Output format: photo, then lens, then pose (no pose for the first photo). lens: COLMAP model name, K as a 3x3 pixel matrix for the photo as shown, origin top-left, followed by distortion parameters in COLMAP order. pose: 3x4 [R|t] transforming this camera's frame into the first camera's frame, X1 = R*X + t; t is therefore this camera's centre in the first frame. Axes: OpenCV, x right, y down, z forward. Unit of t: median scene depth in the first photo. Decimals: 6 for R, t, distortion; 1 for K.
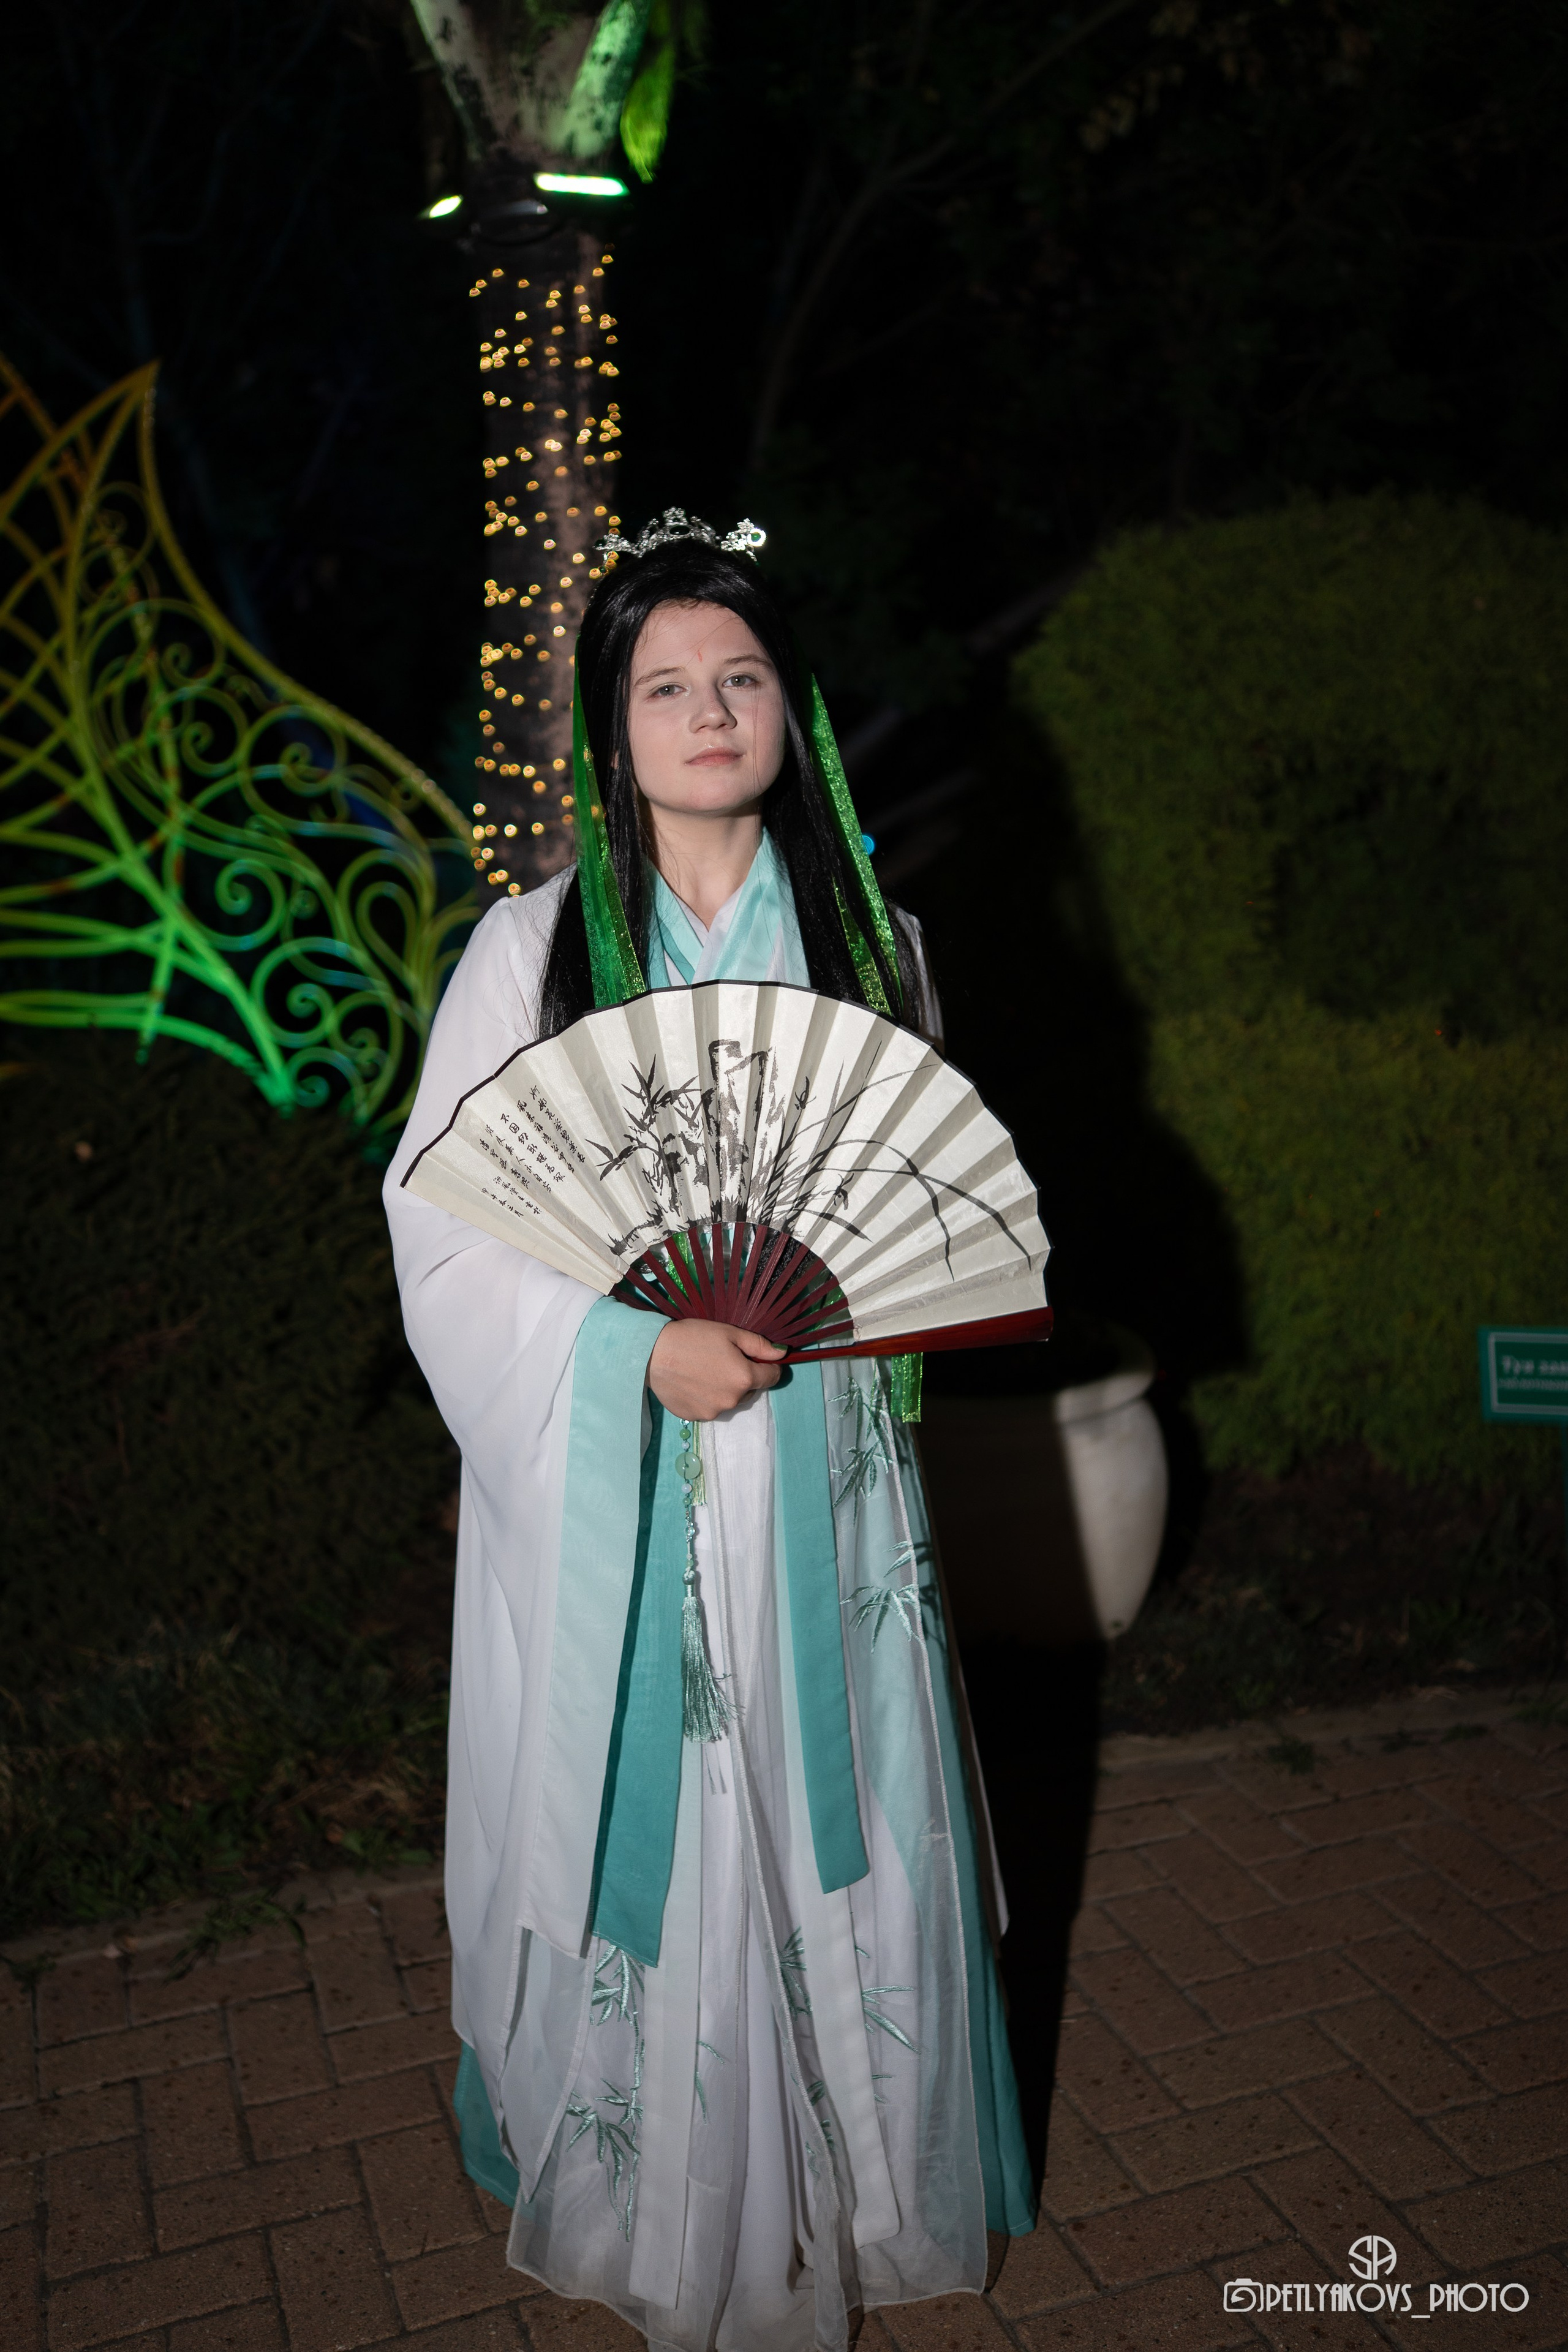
lens RADIAL K [[2353.2, 0, 779.1], [0, 2353.2, 1180.8], [0, 0, 1]] dist [0.015388, 0.000000]
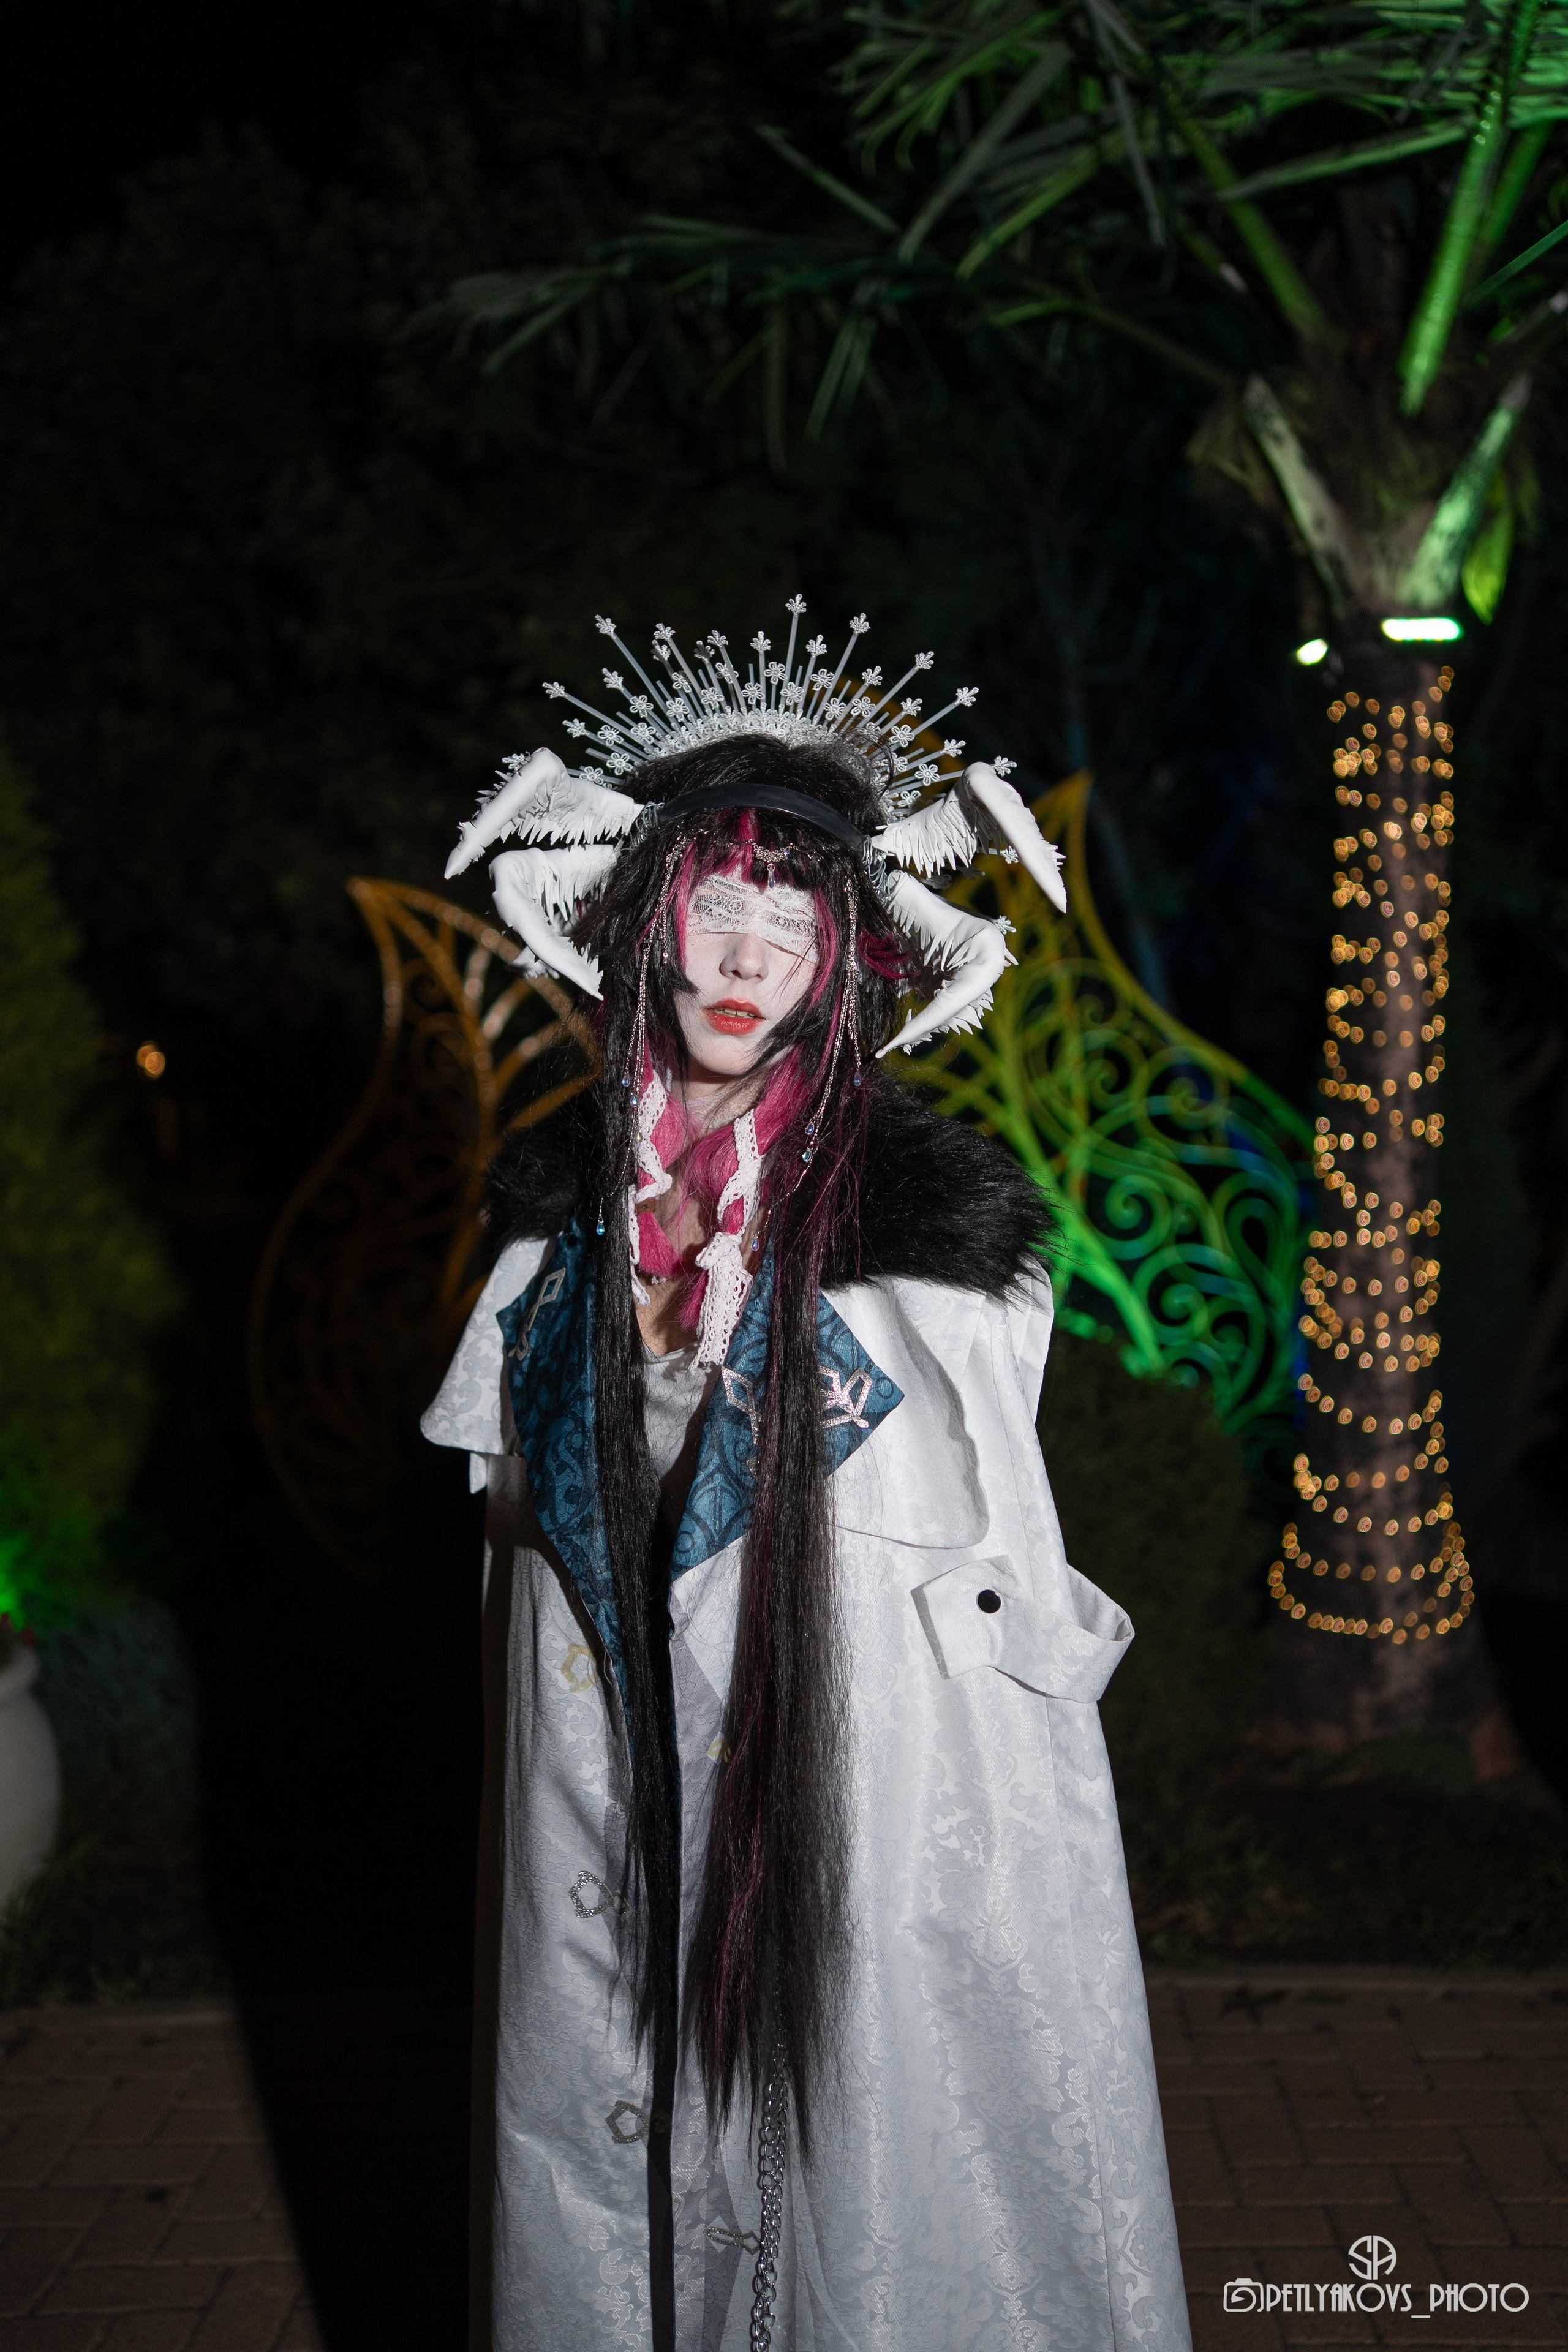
lens RADIAL K [[2353.2, 0, 768.7], [0, 2353.2, 1146.3], [0, 0, 1]] dist [0.015388, 0.000000]
pose [[0.925828, 0.020096, -0.377411, 0.068067], [-0.083894, 0.984601, -0.153374, 0.063559], [0.368516, 0.173660, 0.913257, -0.205597]]
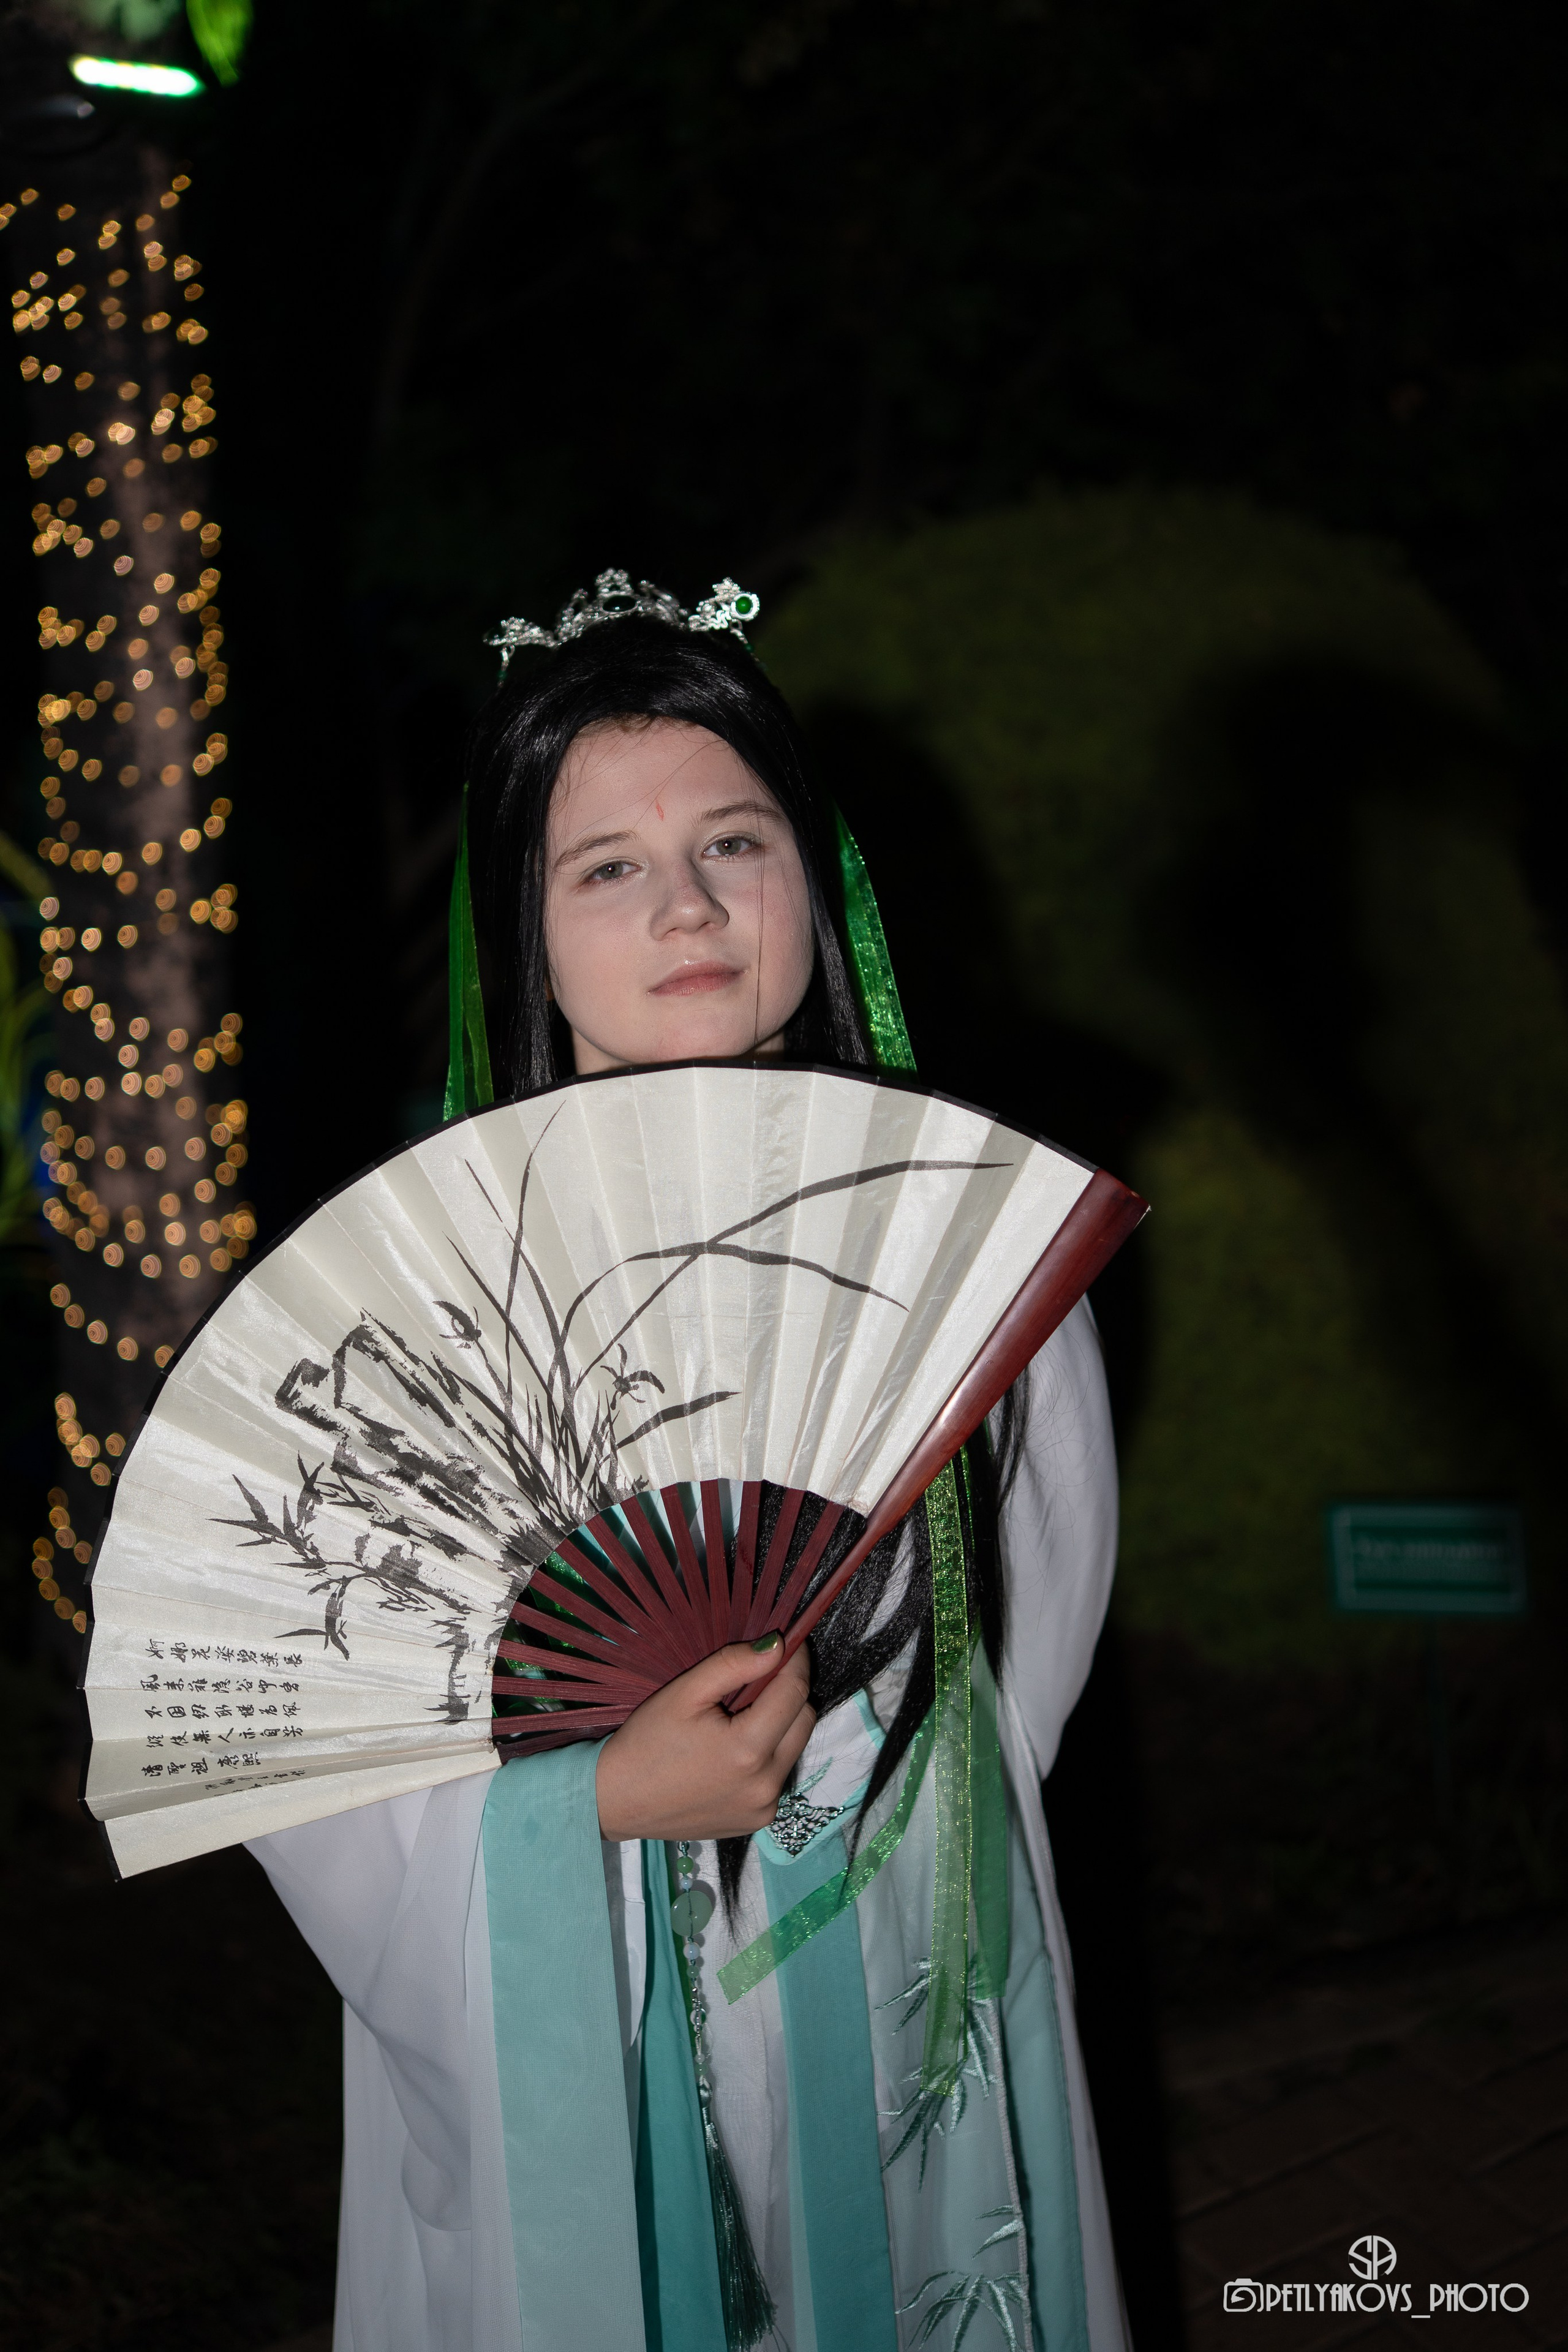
lens RADIAL K [[2353.2, 0, 777.4], [0, 2353.2, 1192.3], [0, 0, 1]] dist [0.015388, 0.000000]
pose [[0.987837, -0.046413, 0.148402, -0.012116], [0.043805, 0.998824, 0.020798, -0.076444], [-0.149193, -0.014044, 0.988708, 0.221358]]
